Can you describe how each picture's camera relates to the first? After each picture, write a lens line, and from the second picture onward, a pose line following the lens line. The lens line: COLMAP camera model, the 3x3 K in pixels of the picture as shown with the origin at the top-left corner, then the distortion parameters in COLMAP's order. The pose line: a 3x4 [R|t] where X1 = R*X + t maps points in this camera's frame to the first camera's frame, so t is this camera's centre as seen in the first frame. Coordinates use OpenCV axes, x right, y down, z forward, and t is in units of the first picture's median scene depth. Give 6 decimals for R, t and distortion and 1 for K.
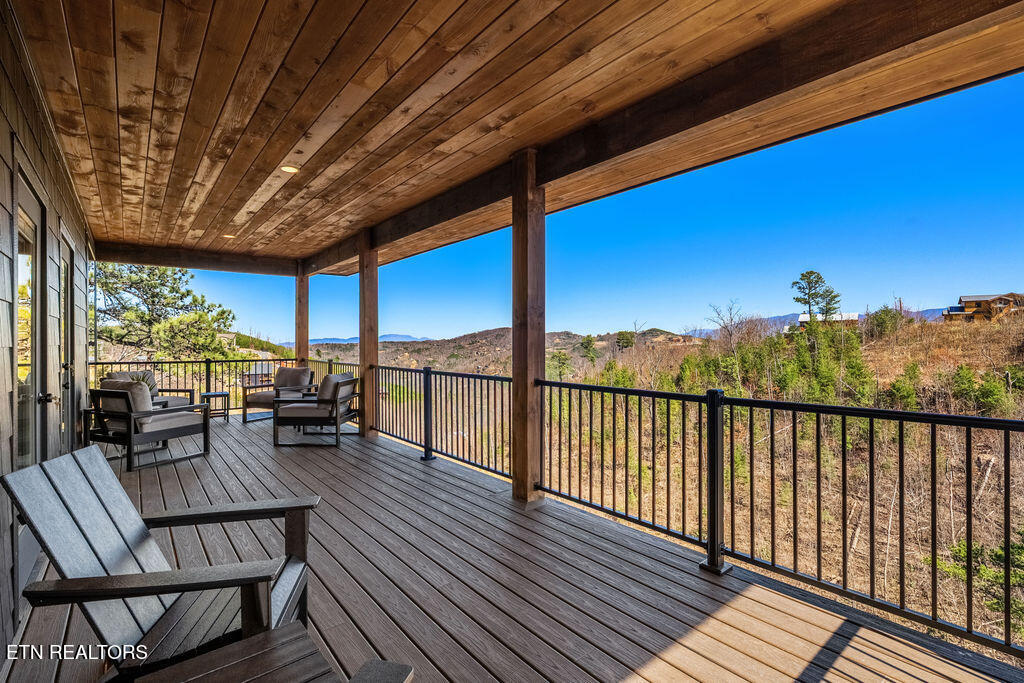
lens RADIAL K [[466.8, 0, 508.3], [0, 466.8, 344.8], [0, 0, 1]] dist [-0.001374, 0.000426]
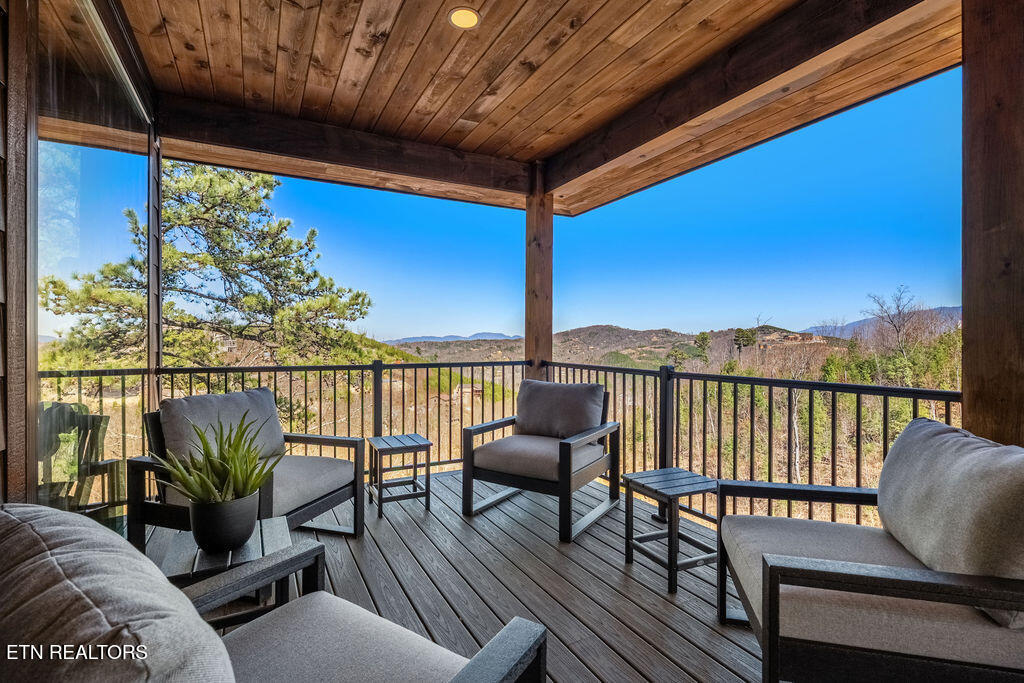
lens RADIAL K [[470.9, 0, 514.7], [0, 470.9, 342.2], [0, 0, 1]] dist [-0.003781, 0.000064]
pose [[0.983359, 0.001620, -0.181666, -0.393447], [-0.001895, 0.999997, -0.001339, 0.011258], [0.181664, 0.001661, 0.983359, 0.521830]]
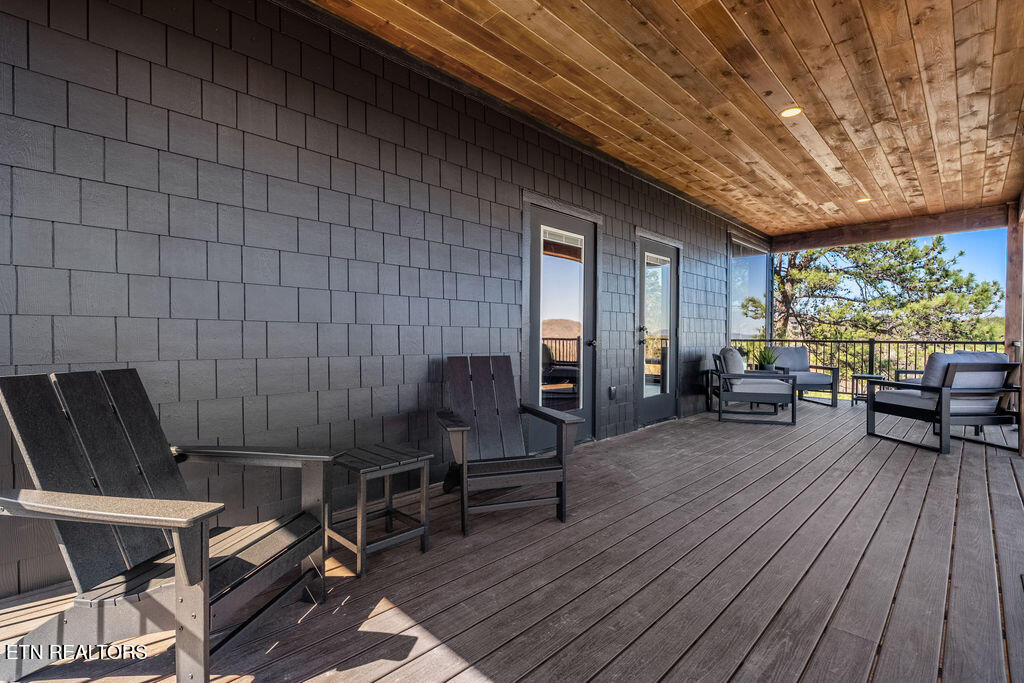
lens RADIAL K [[467.8, 0, 505.4], [0, 467.8, 346.4], [0, 0, 1]] dist [-0.000939, 0.000354]
pose [[0.106482, 0.022458, -0.994061, 0.184808], [-0.011064, 0.999710, 0.021400, 0.031094], [0.994253, 0.008719, 0.106700, 0.171679]]
